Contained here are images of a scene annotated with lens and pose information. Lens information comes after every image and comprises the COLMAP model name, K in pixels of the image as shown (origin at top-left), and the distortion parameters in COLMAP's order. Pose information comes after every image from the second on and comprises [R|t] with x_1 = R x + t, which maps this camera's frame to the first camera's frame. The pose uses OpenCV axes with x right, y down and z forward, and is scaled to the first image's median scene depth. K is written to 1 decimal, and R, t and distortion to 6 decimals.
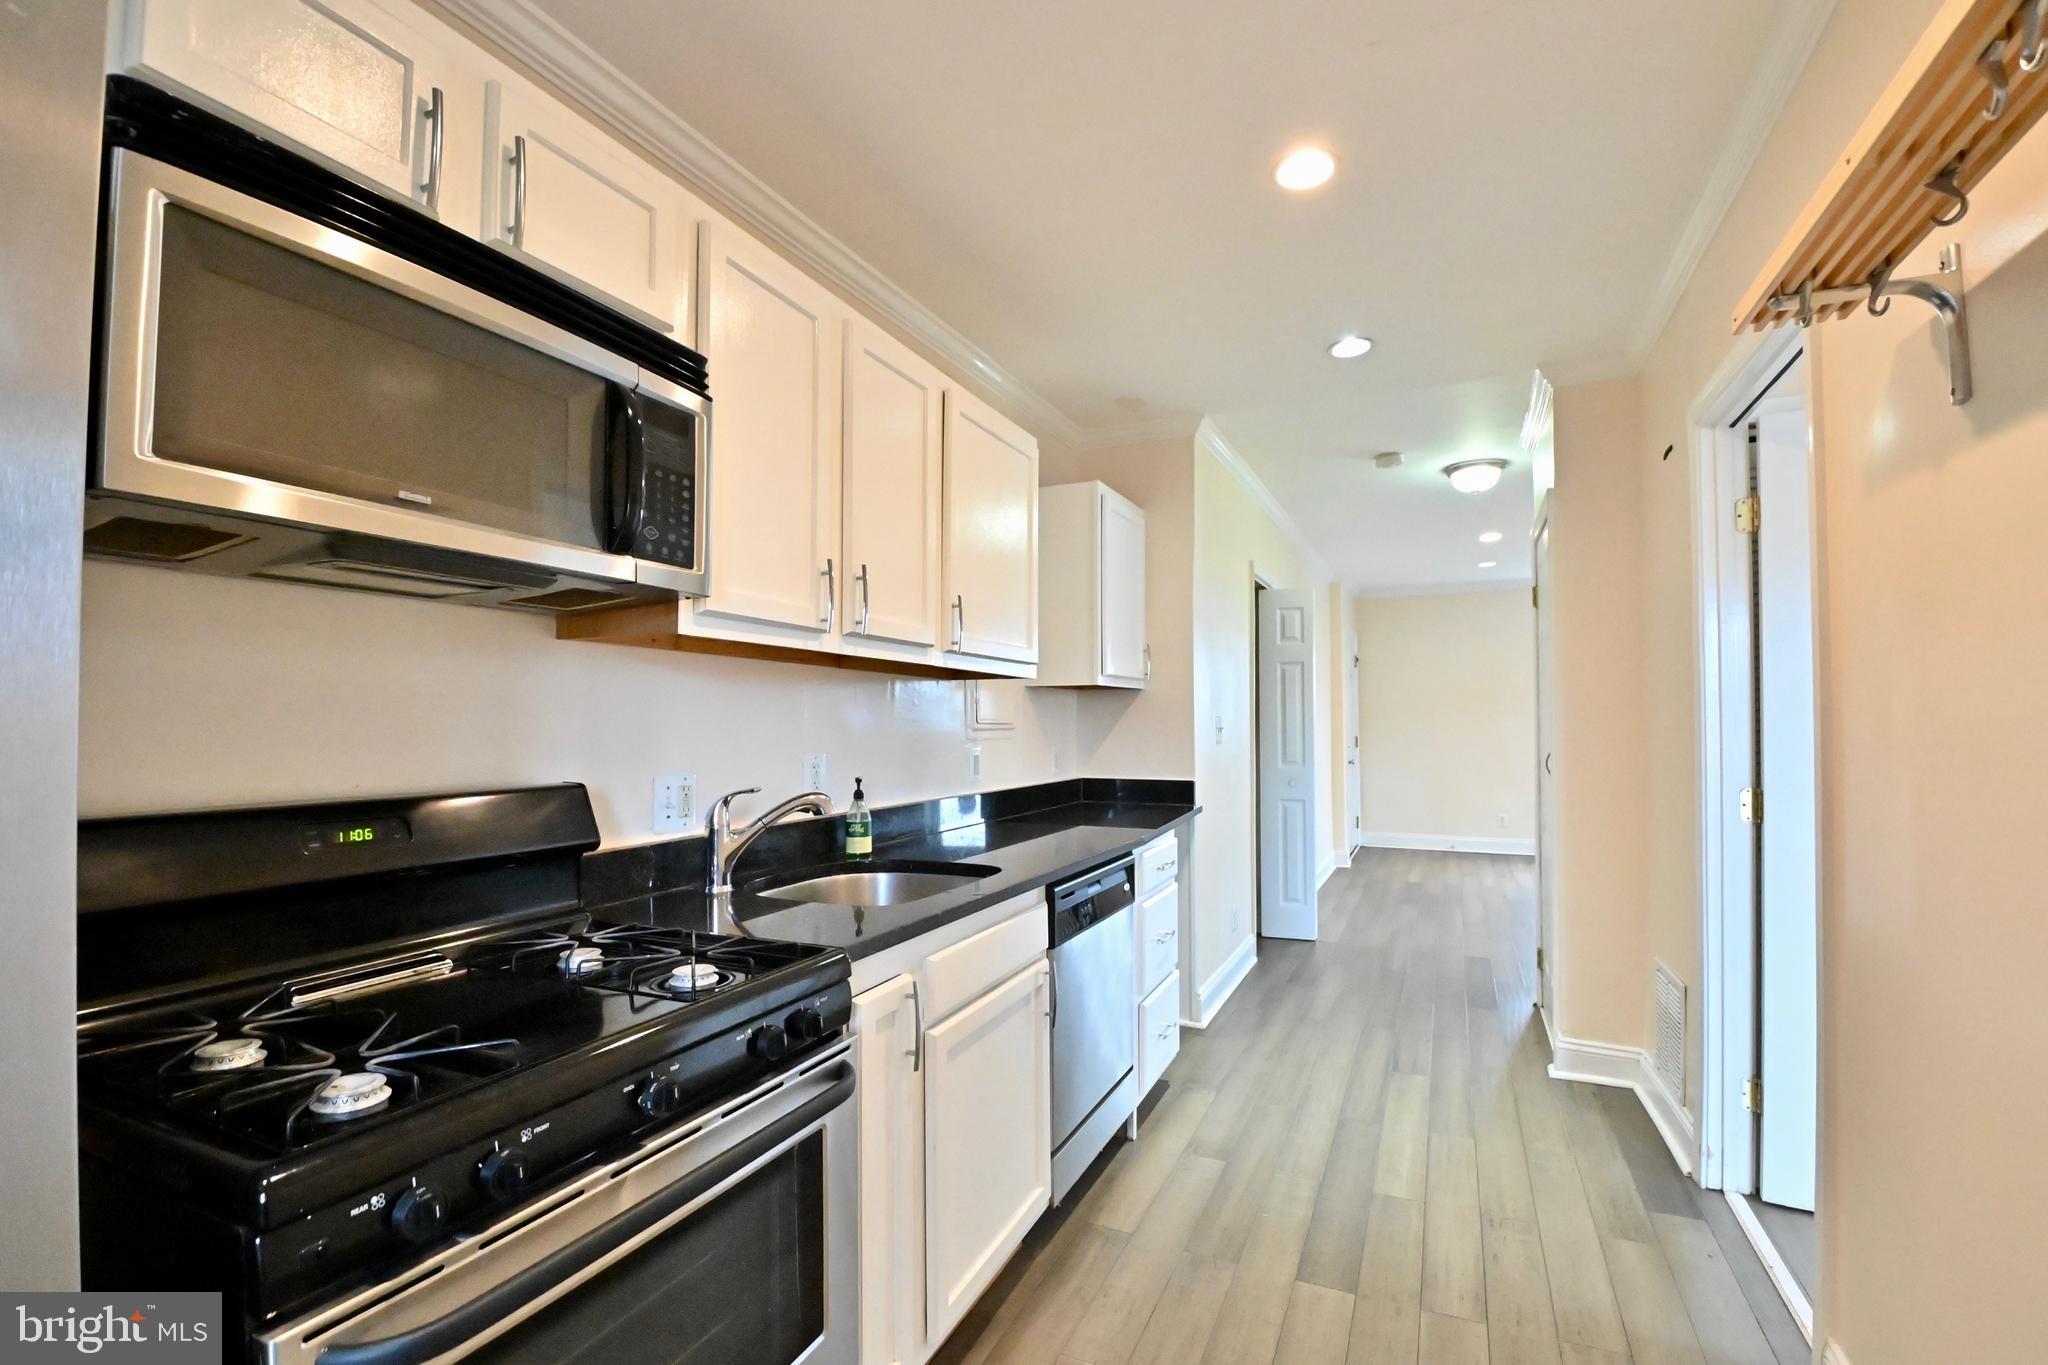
lens RADIAL K [[893.5, 0, 1038.8], [0, 893.5, 711.6], [0, 0, 1]] dist [0.010458, -0.021569]
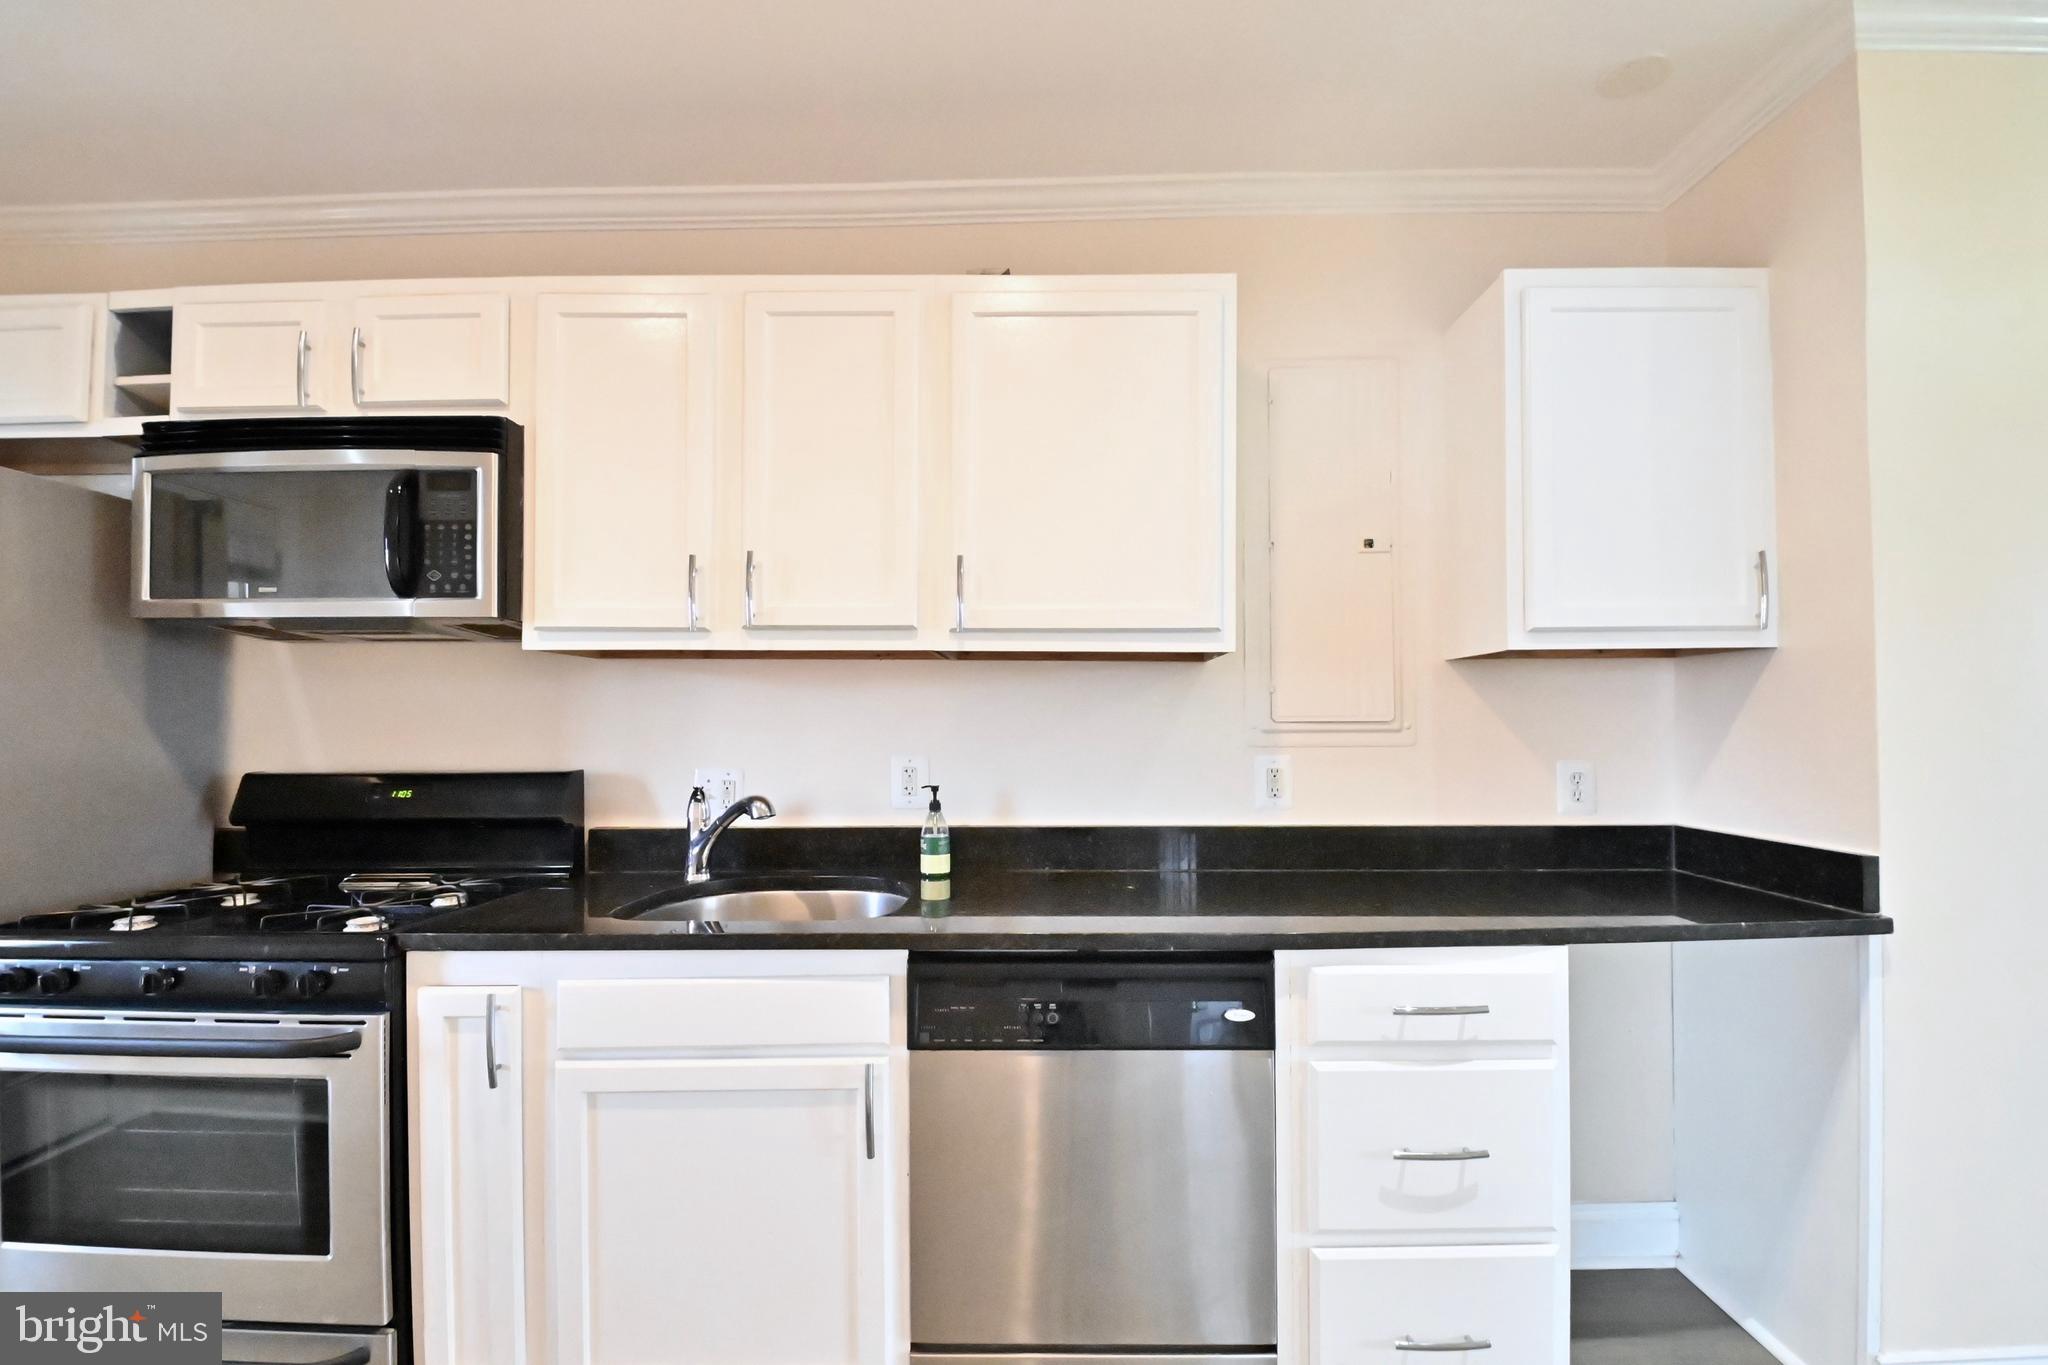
lens RADIAL K [[893.5, 0, 1038.8], [0, 893.5, 711.6], [0, 0, 1]] dist [0.010458, -0.021569]
pose [[0.401280, -0.013123, -0.915861, 0.934573], [0.015018, 0.999857, -0.007747, 0.014772], [0.915832, -0.010646, 0.401420, 1.106920]]
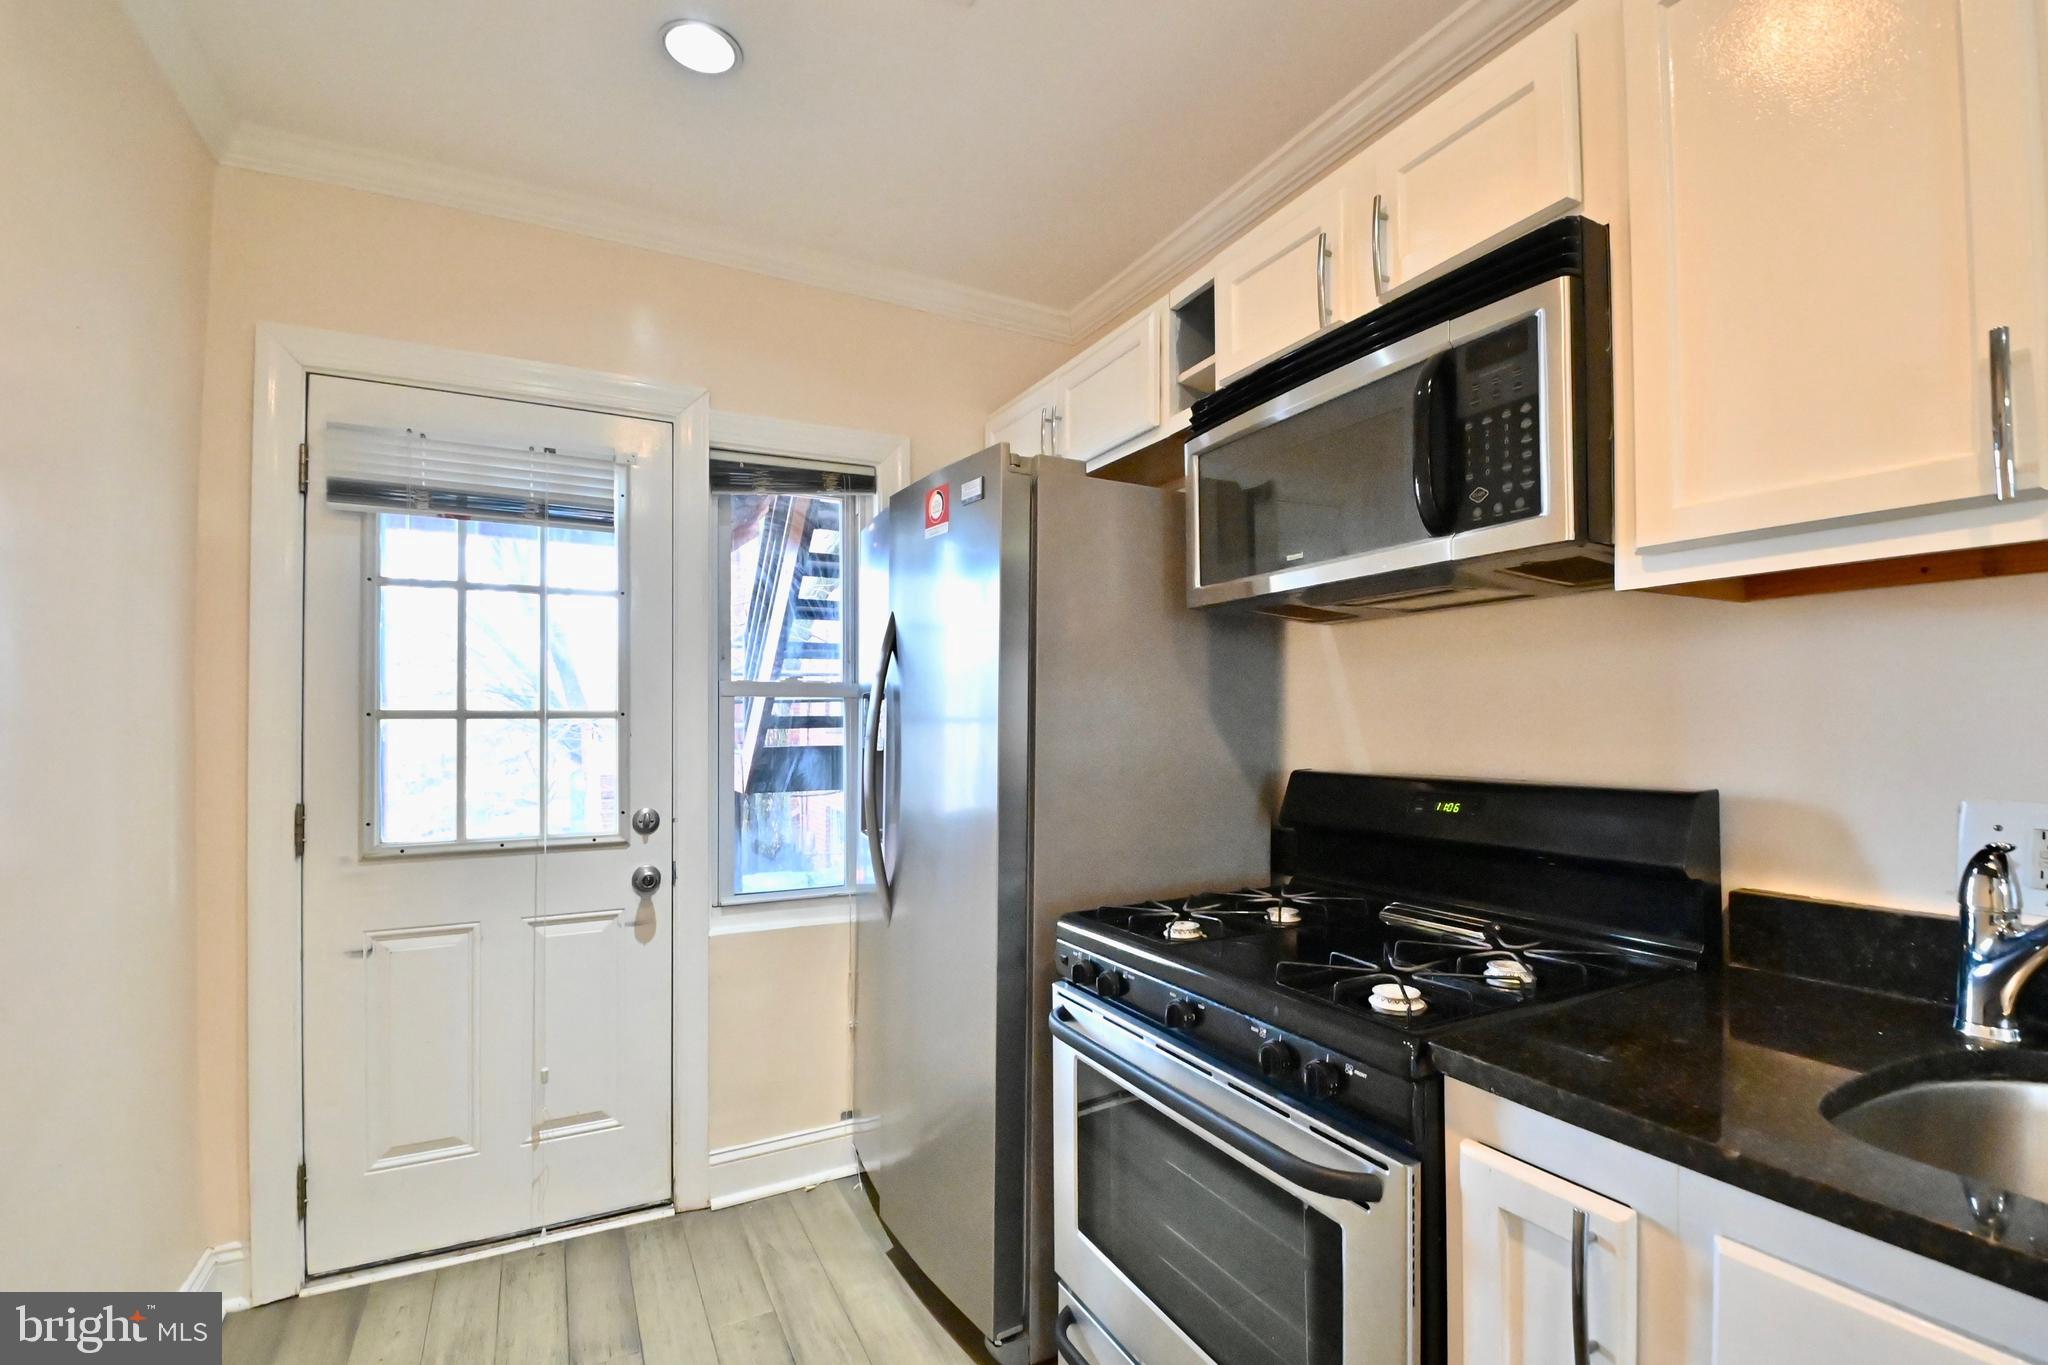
lens RADIAL K [[893.5, 0, 1038.8], [0, 893.5, 711.6], [0, 0, 1]] dist [0.010458, -0.021569]
pose [[-0.609336, -0.004928, -0.792897, 0.441608], [0.017745, 0.999645, -0.019850, 0.016360], [0.792714, -0.026165, -0.609032, 1.026578]]
